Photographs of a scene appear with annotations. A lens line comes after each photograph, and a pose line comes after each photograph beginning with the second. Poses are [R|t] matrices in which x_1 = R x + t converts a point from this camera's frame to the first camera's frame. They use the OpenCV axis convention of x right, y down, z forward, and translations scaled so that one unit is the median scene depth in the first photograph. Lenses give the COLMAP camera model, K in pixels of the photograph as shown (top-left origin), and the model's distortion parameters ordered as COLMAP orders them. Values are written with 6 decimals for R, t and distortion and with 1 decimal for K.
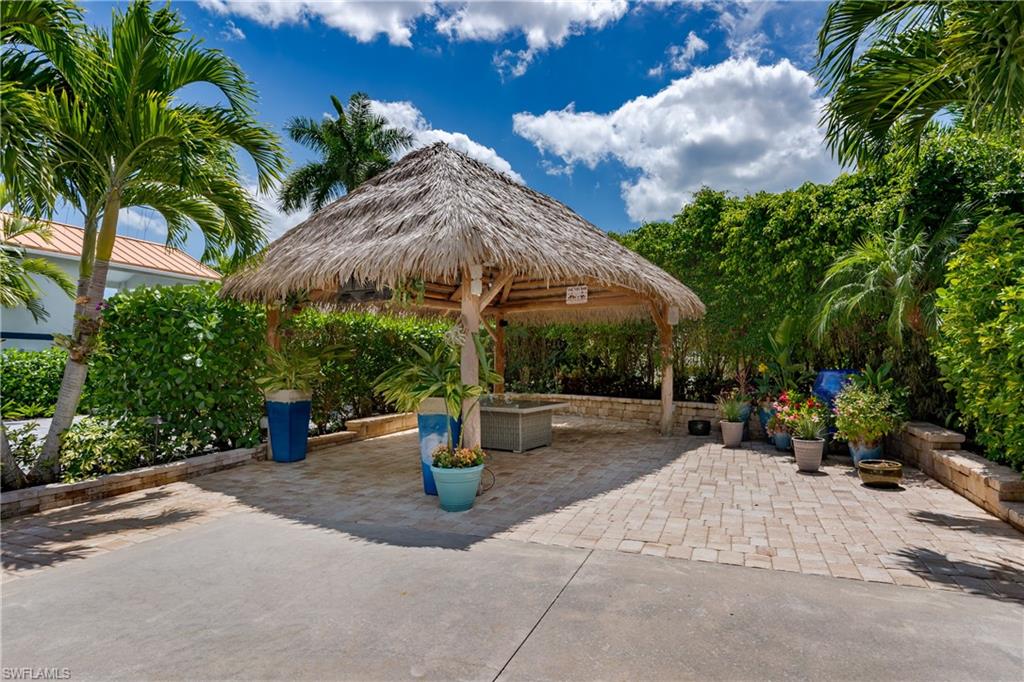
lens RADIAL K [[540.8, 0, 547.1], [0, 540.8, 356.1], [0, 0, 1]] dist [0.000371, -0.000348]
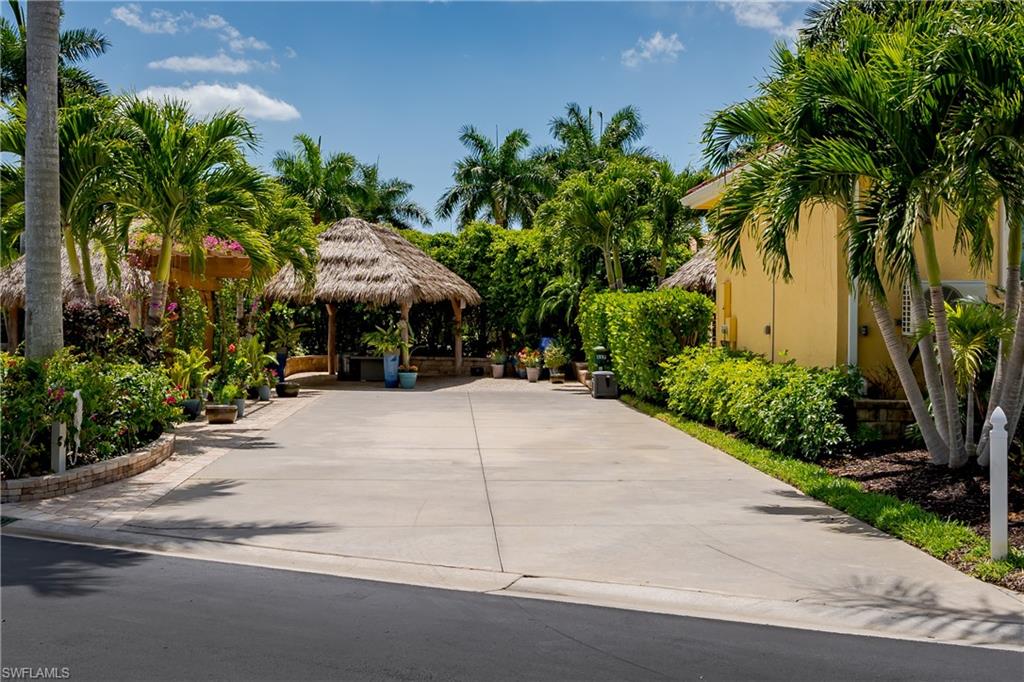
lens RADIAL K [[1209.5, 0, 533.8], [0, 1209.5, 309.5], [0, 0, 1]] dist [-0.003494, -0.003418]
pose [[0.918180, 0.011688, 0.395990, -1.053196], [-0.014235, 0.999893, 0.003495, -0.074710], [-0.395907, -0.008846, 0.918248, -2.526913]]
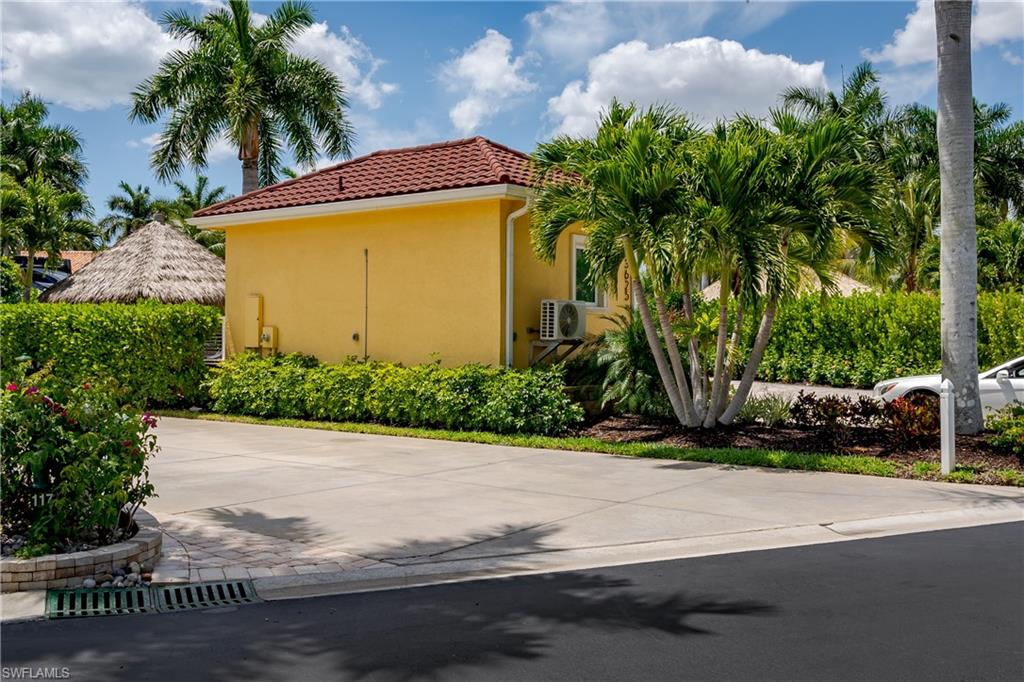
lens RADIAL K [[971.9, 0, 512.7], [0, 971.9, 324.9], [0, 0, 1]] dist [-0.010680, -0.013106]
pose [[0.285489, 0.013804, 0.958282, -1.664086], [-0.017292, 0.999808, -0.009250, -0.051603], [-0.958226, -0.013929, 0.285673, -1.699352]]
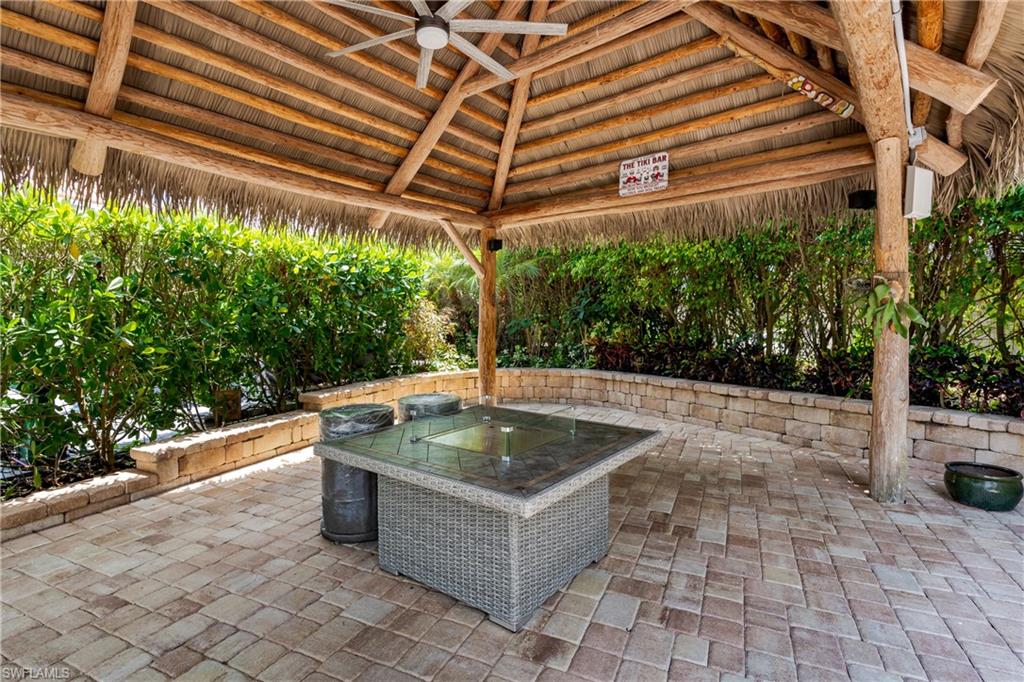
lens RADIAL K [[504.3, 0, 499.1], [0, 504.3, 333.1], [0, 0, 1]] dist [0.003584, 0.000346]
pose [[0.993539, 0.005456, -0.113360, -0.023204], [-0.000492, 0.999041, 0.043772, 0.007360], [0.113490, -0.043433, 0.992589, 0.622864]]
